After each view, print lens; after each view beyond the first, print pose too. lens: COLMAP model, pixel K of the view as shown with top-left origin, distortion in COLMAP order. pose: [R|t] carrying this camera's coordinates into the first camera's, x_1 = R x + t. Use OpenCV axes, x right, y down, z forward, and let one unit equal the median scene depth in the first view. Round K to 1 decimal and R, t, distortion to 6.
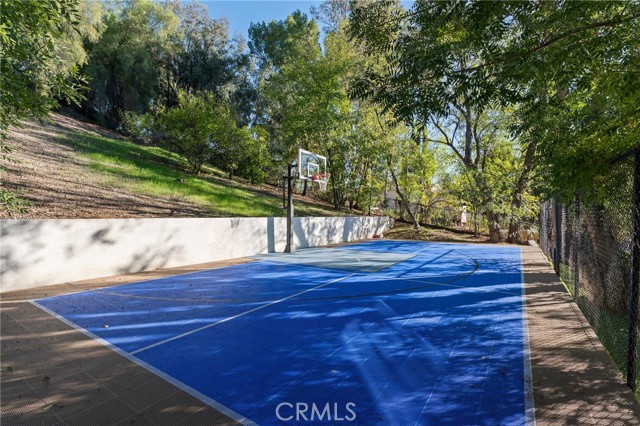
lens RADIAL K [[305.9, 0, 321.3], [0, 305.9, 214.6], [0, 0, 1]] dist [-0.003556, 0.000862]
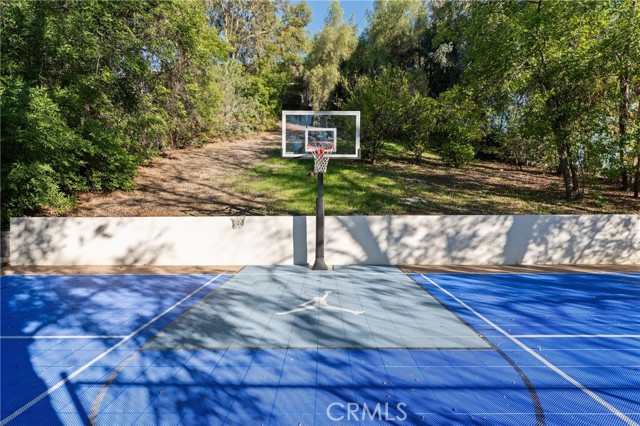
lens RADIAL K [[305.9, 0, 320.8], [0, 305.9, 210.4], [0, 0, 1]] dist [-0.003556, 0.000862]
pose [[0.519615, 0.010330, -0.854338, 0.513577], [0.009110, 0.999803, 0.017629, -0.017365], [0.854352, -0.016943, 0.519419, 0.696196]]
